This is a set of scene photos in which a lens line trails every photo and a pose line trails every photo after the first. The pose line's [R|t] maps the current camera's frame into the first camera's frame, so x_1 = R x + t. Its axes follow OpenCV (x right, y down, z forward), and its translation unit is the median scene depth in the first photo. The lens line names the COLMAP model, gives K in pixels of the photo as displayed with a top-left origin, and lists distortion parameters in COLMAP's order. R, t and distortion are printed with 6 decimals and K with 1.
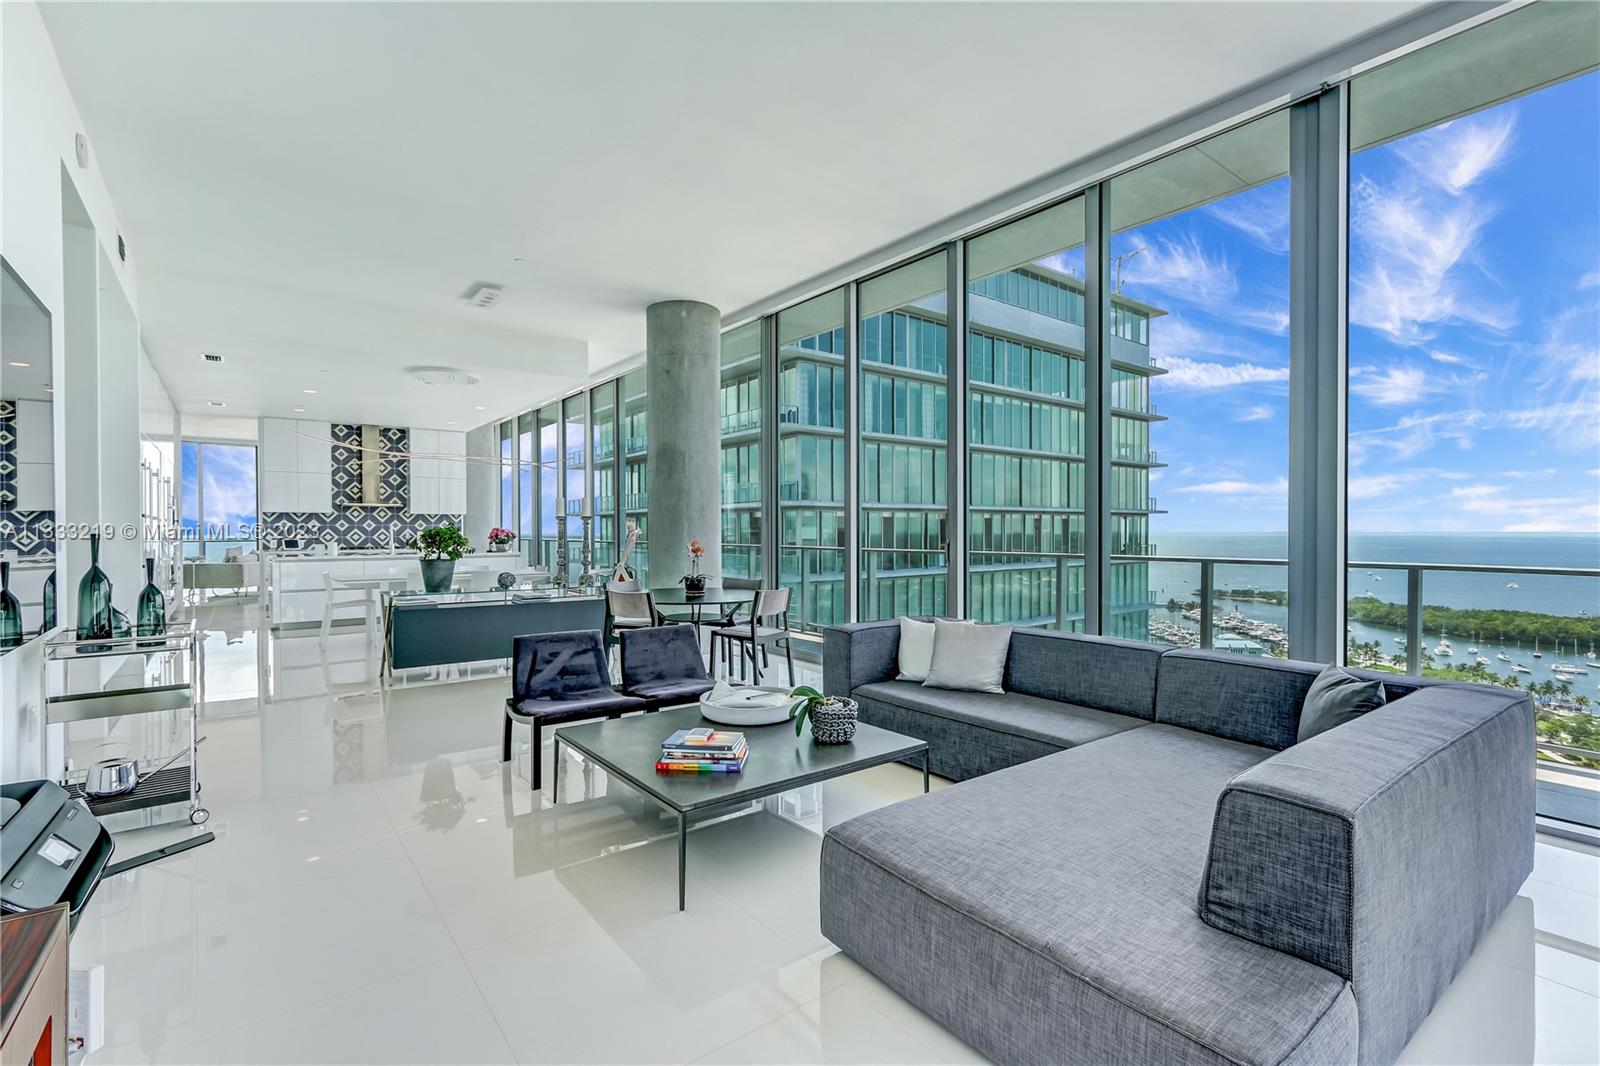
lens RADIAL K [[744.3, 0, 792.0], [0, 744.3, 530.6], [0, 0, 1]] dist [0.000546, -0.000580]
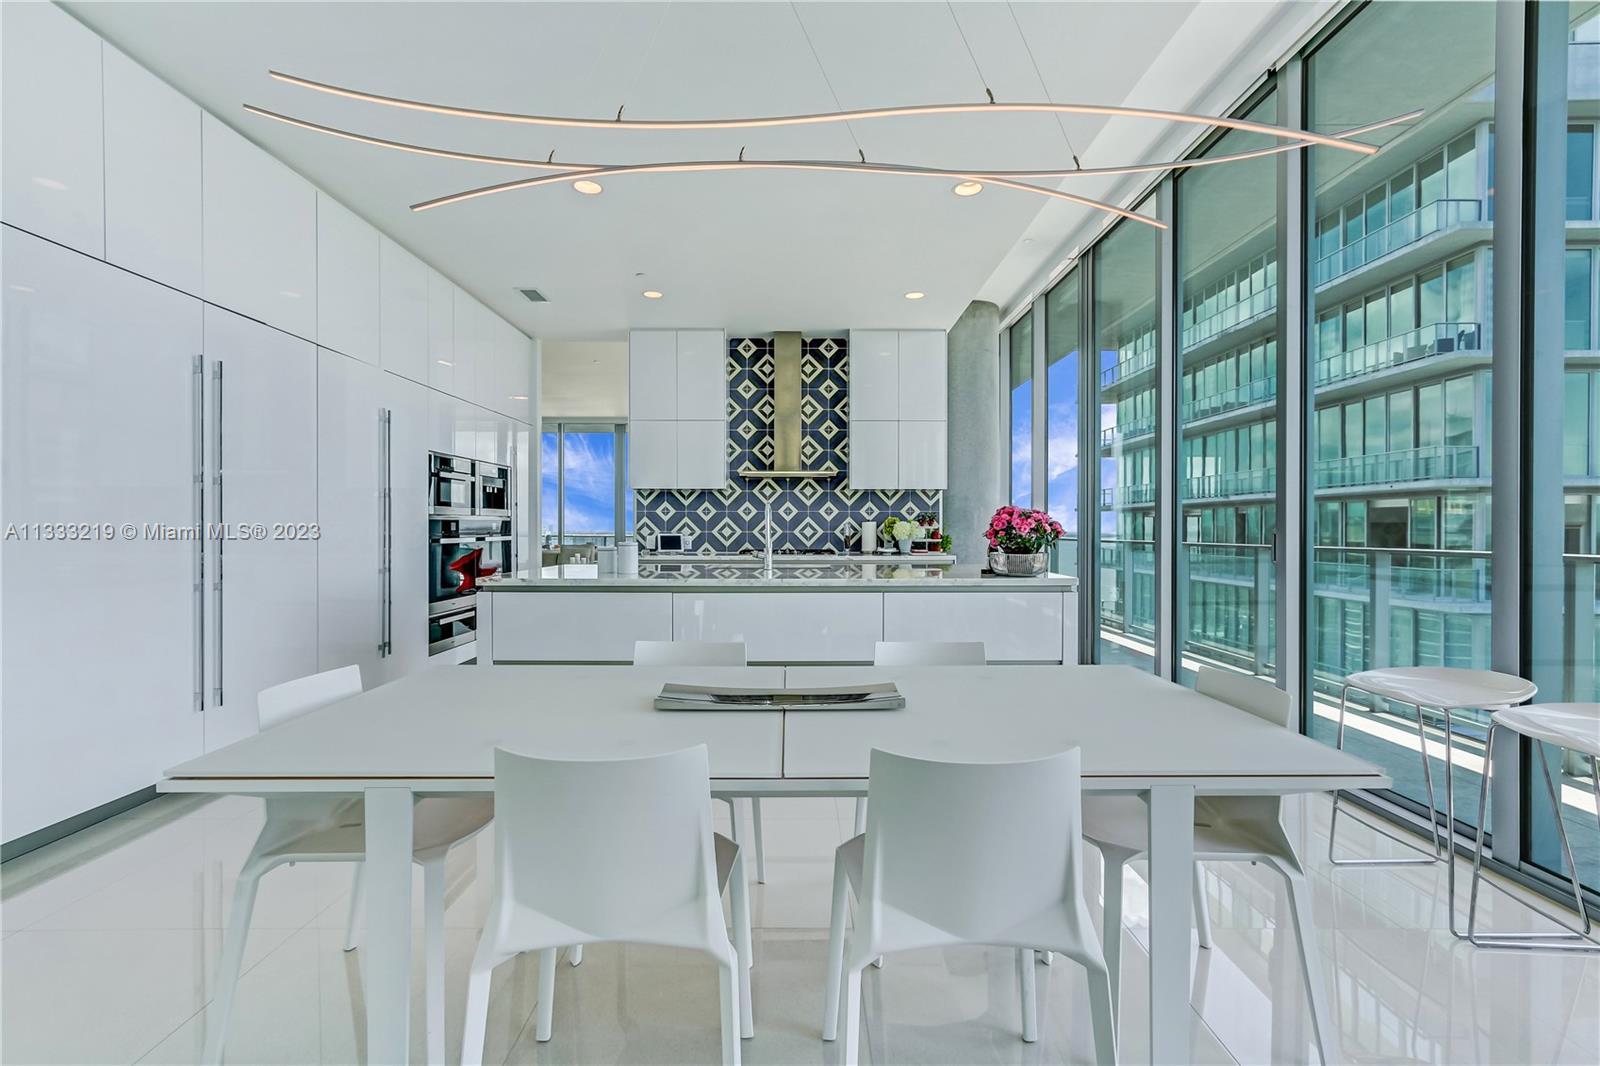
lens RADIAL K [[744.3, 0, 790.8], [0, 744.3, 524.1], [0, 0, 1]] dist [0.000546, -0.000580]
pose [[0.795296, 0.000144, -0.606221, -0.046189], [-0.003242, 0.999987, -0.004015, 0.001035], [0.606212, 0.005159, 0.795286, 0.114576]]
